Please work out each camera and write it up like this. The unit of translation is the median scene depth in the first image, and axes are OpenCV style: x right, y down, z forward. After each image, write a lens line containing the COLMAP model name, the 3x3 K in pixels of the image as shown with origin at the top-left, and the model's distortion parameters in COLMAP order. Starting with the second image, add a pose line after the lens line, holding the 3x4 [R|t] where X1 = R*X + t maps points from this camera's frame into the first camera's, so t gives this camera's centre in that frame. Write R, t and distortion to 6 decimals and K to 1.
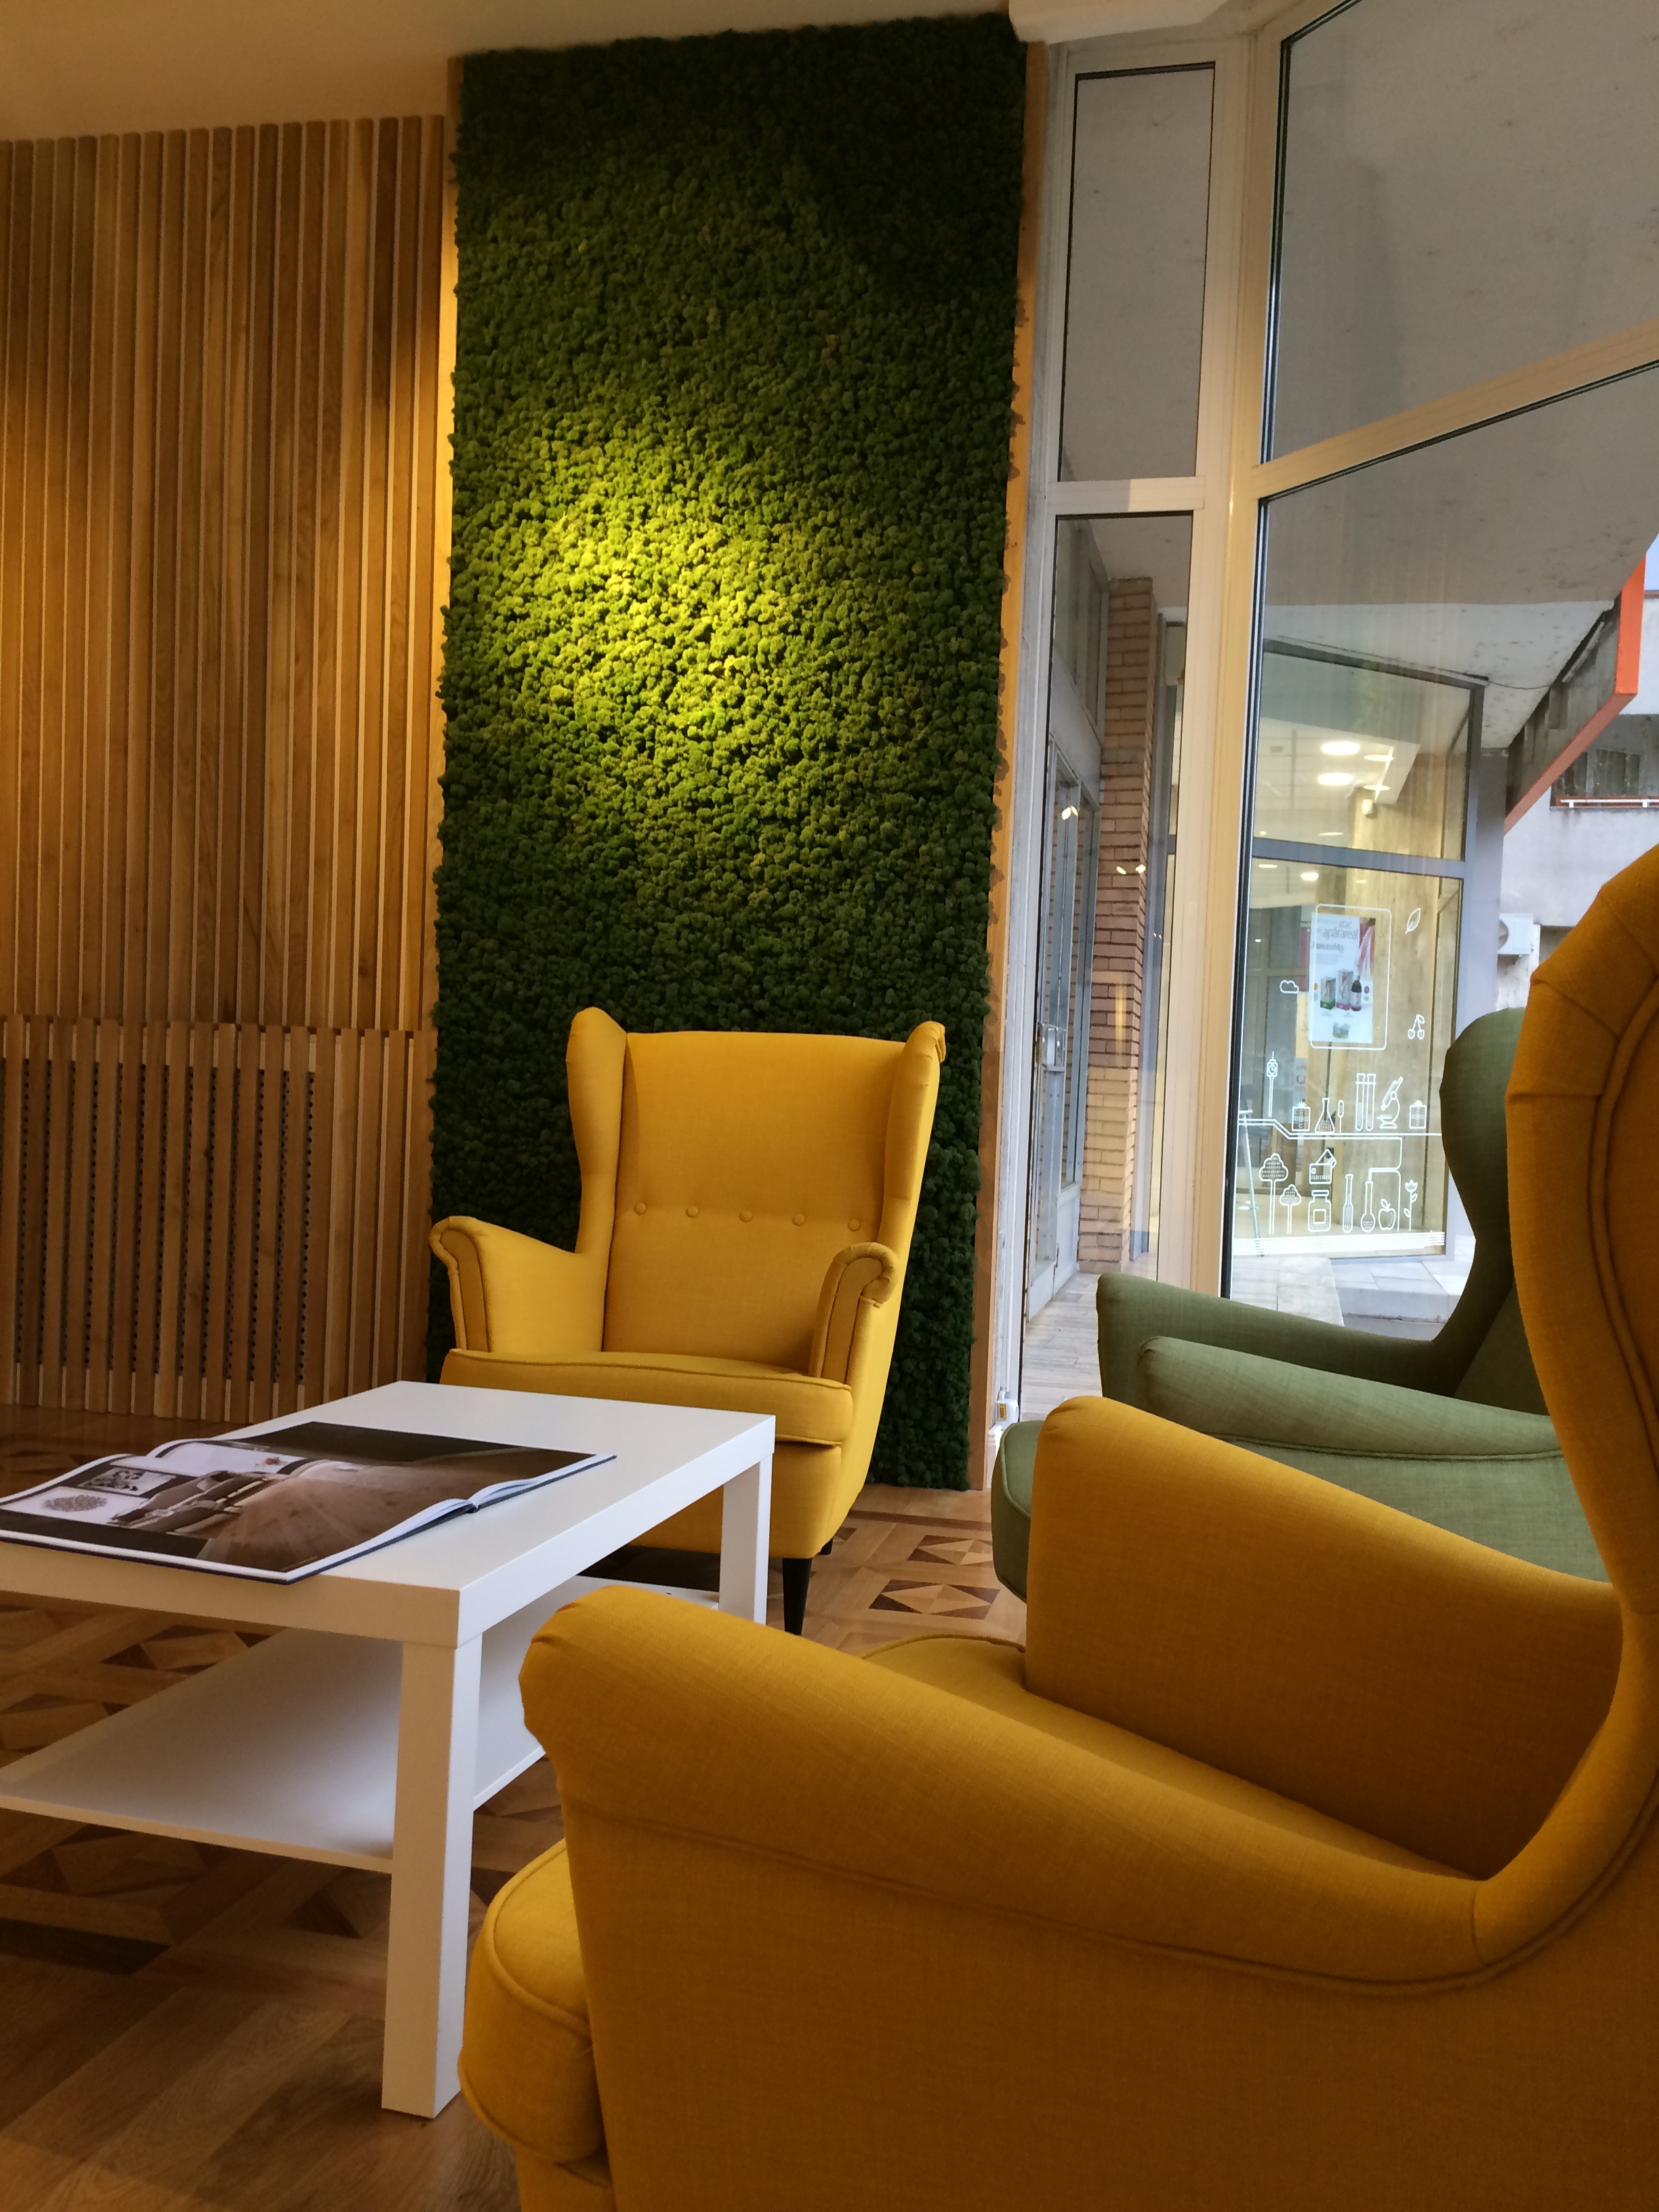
lens RADIAL K [[1863.3, 0, 837.1], [0, 1863.3, 1116.3], [0, 0, 1]] dist [0.113271, -0.157209]
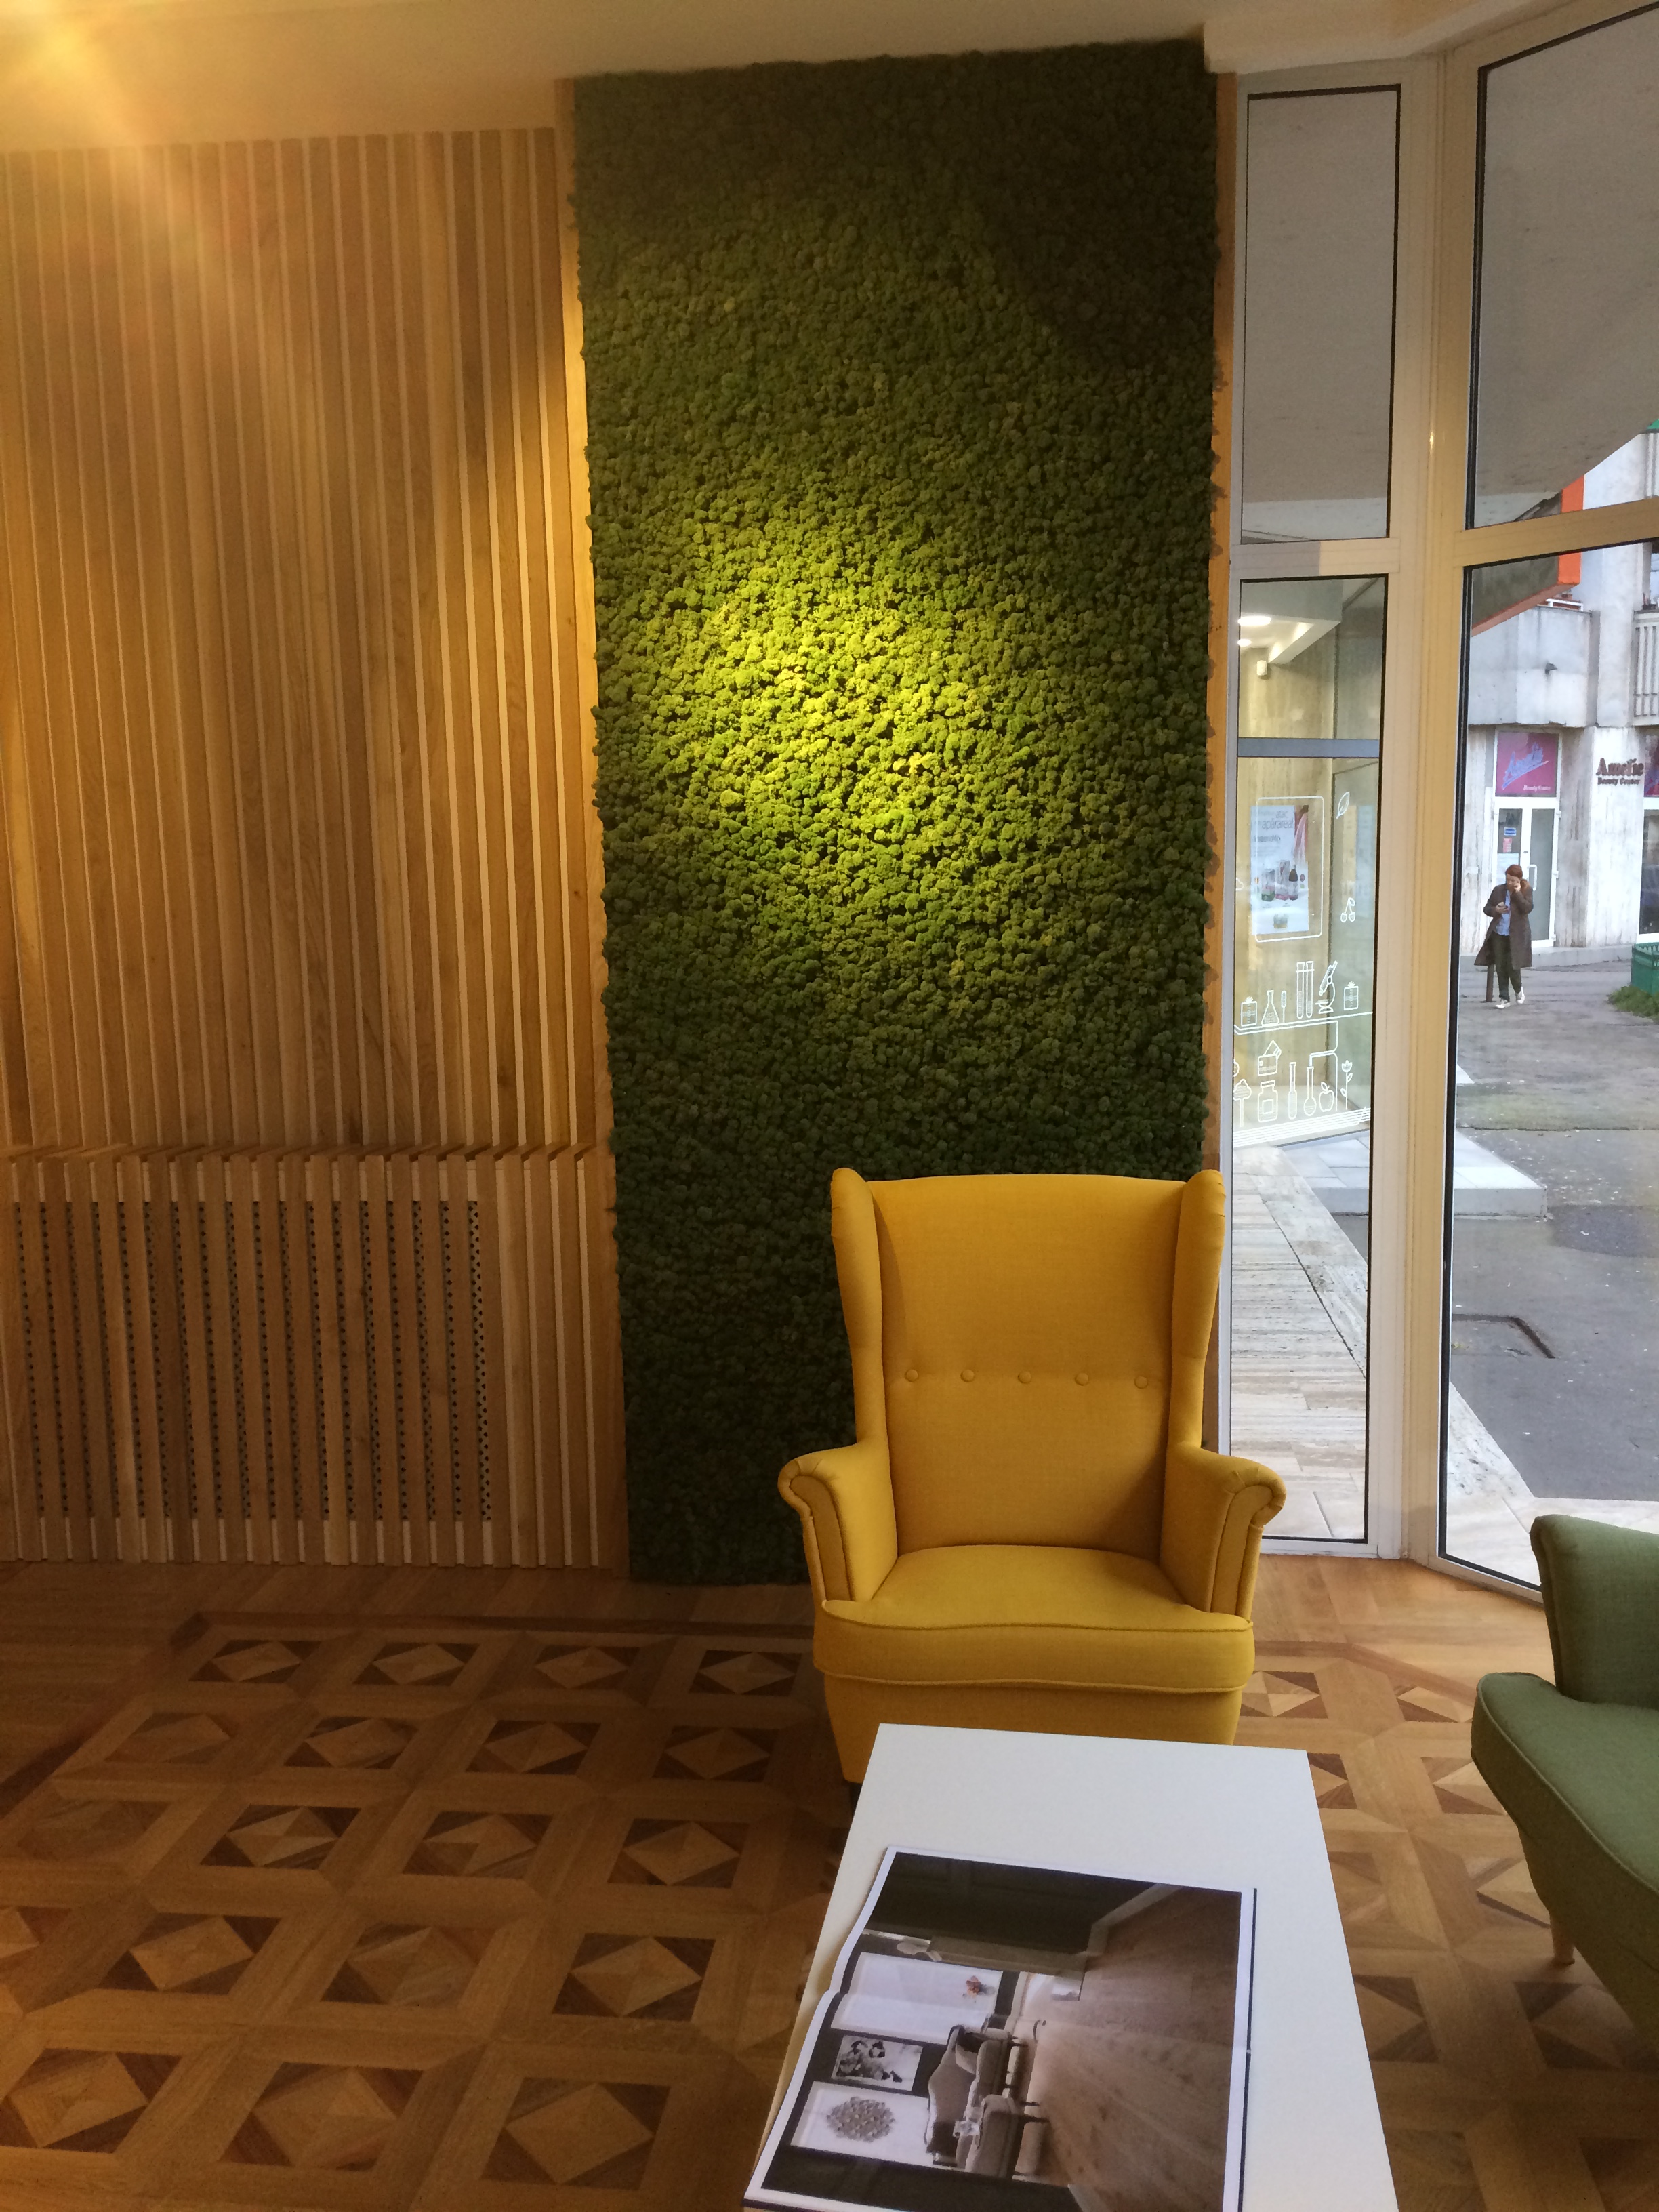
lens RADIAL K [[1863.3, 0, 831.9], [0, 1863.3, 1114.2], [0, 0, 1]] dist [0.113271, -0.157209]
pose [[0.991354, -0.074022, 0.108344, -0.212956], [0.061845, 0.991812, 0.111735, -0.172391], [-0.115728, -0.104069, 0.987814, 0.057369]]
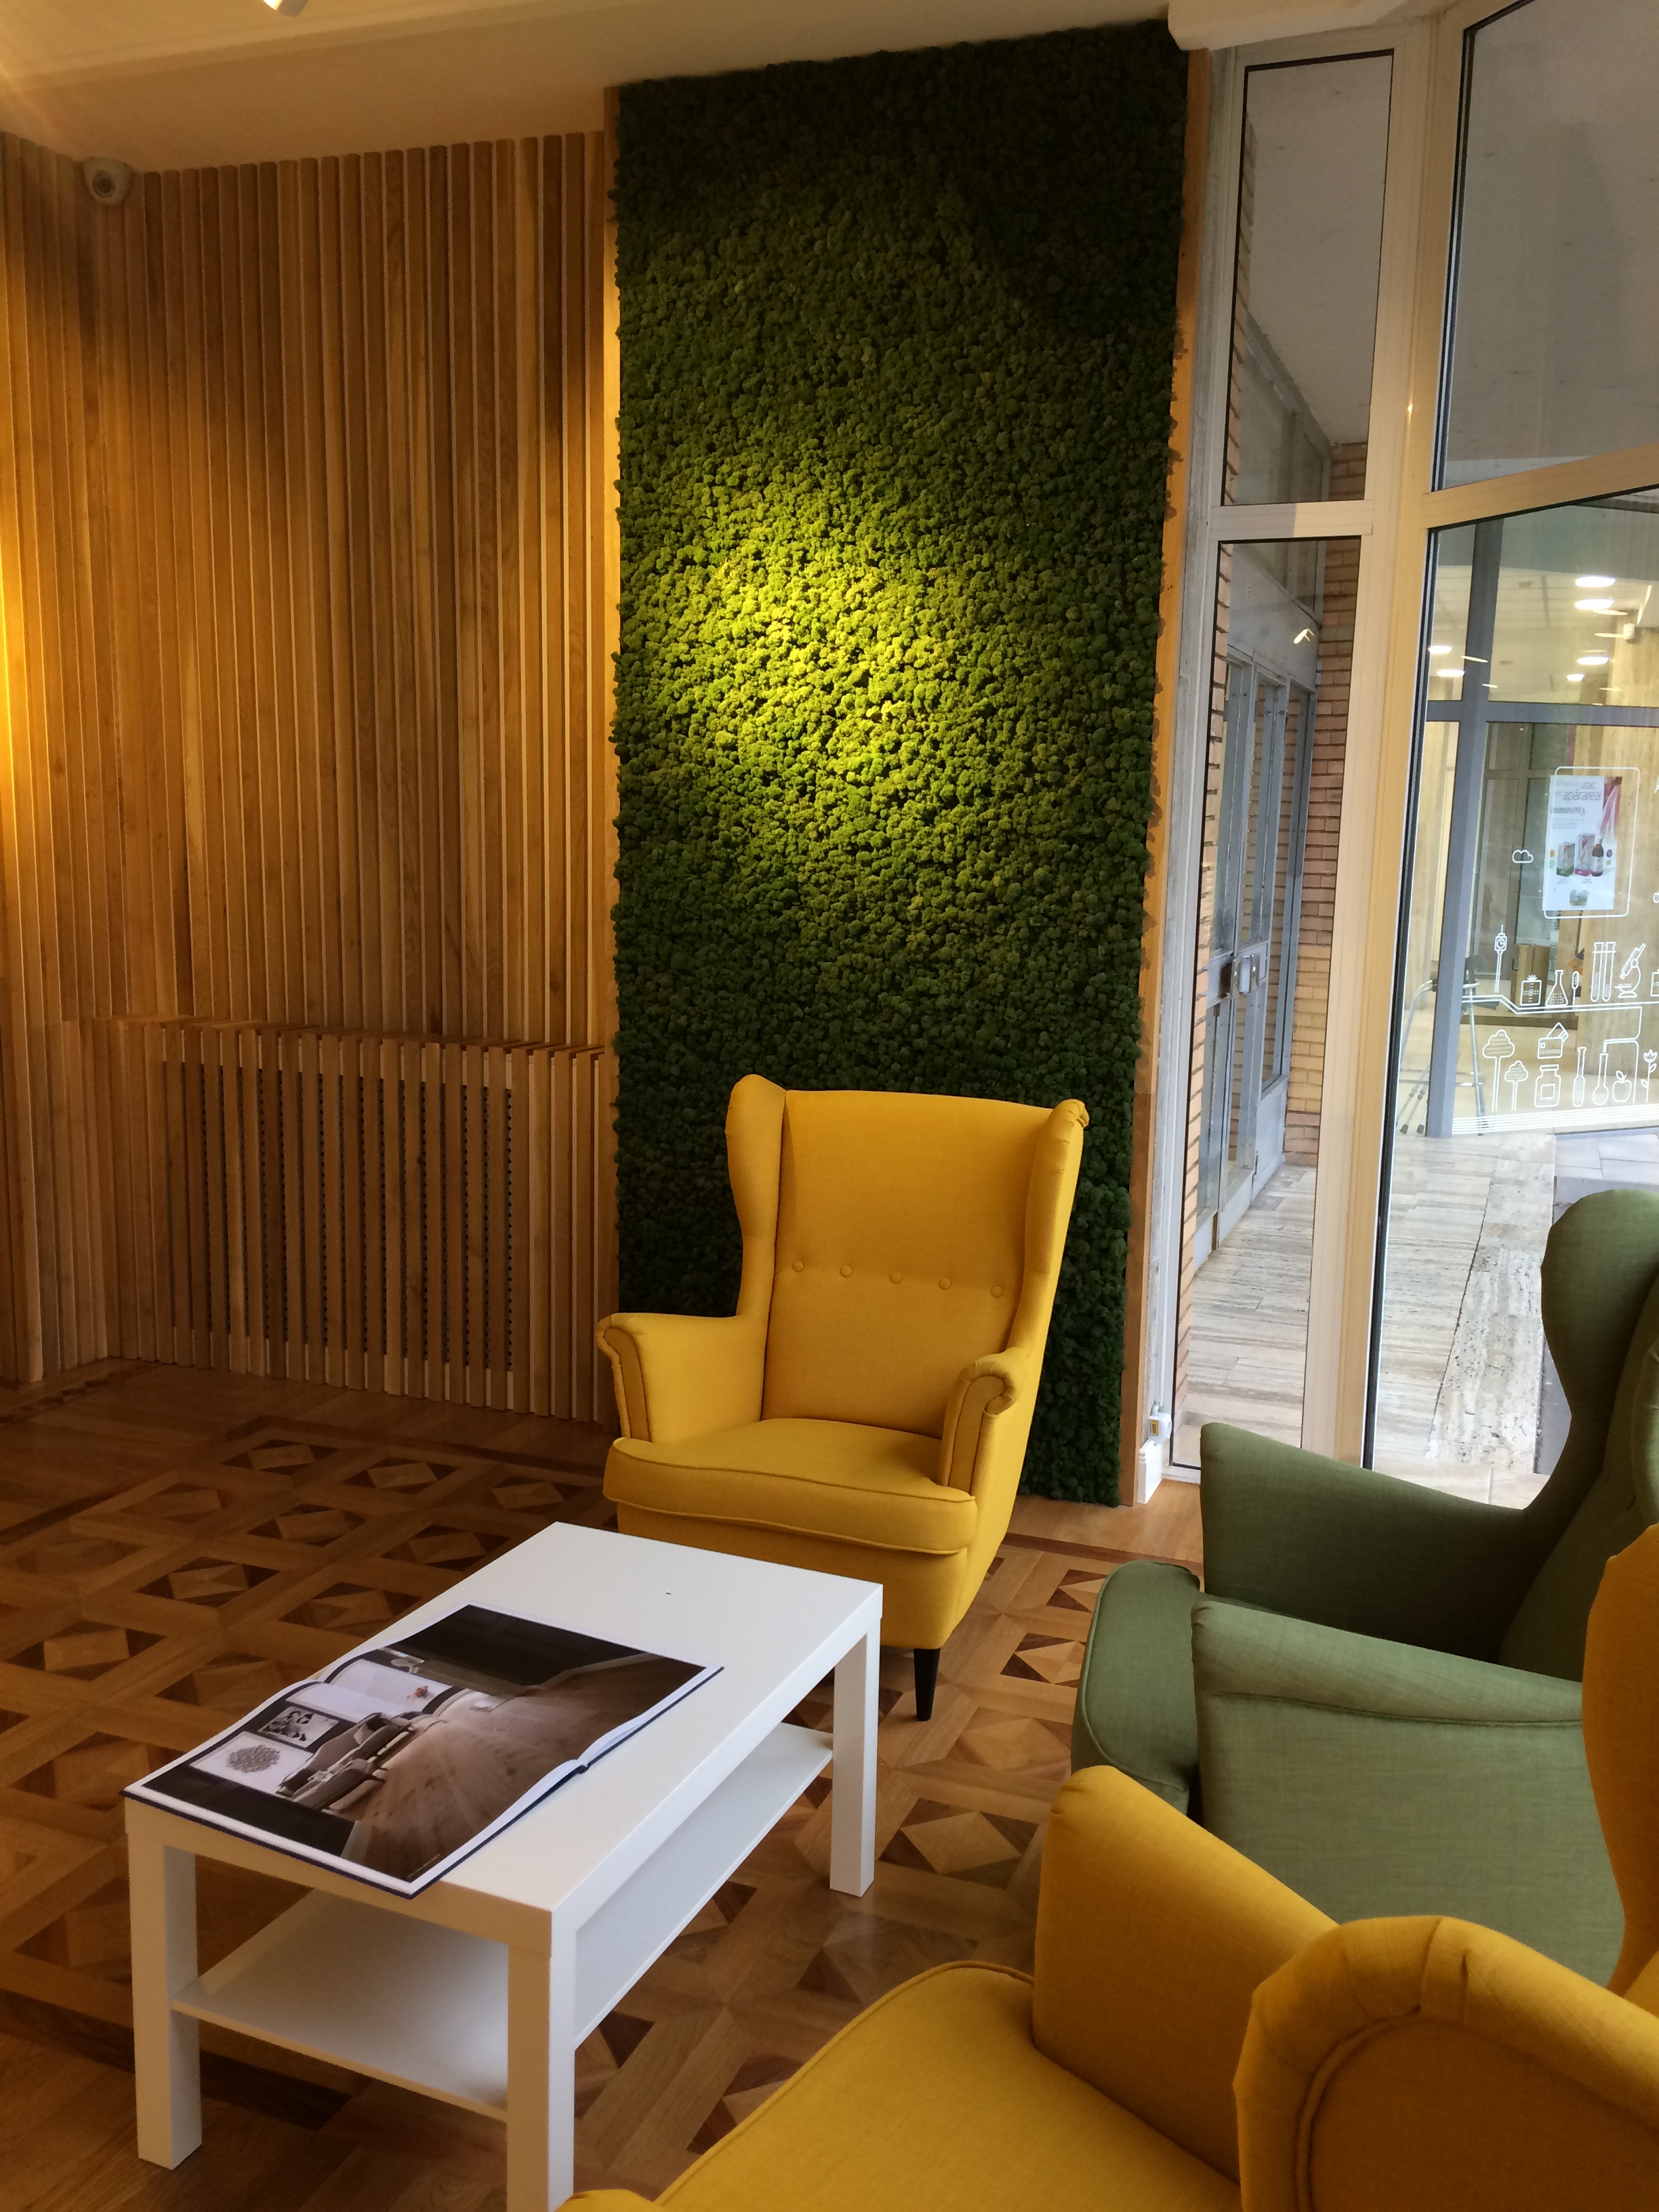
lens RADIAL K [[1863.3, 0, 831.9], [0, 1863.3, 1114.1], [0, 0, 1]] dist [0.113271, -0.157209]
pose [[0.991006, 0.002893, -0.133784, 0.049522], [0.013749, 0.992274, 0.123302, -0.148366], [0.133107, -0.124032, 0.983310, -0.029819]]
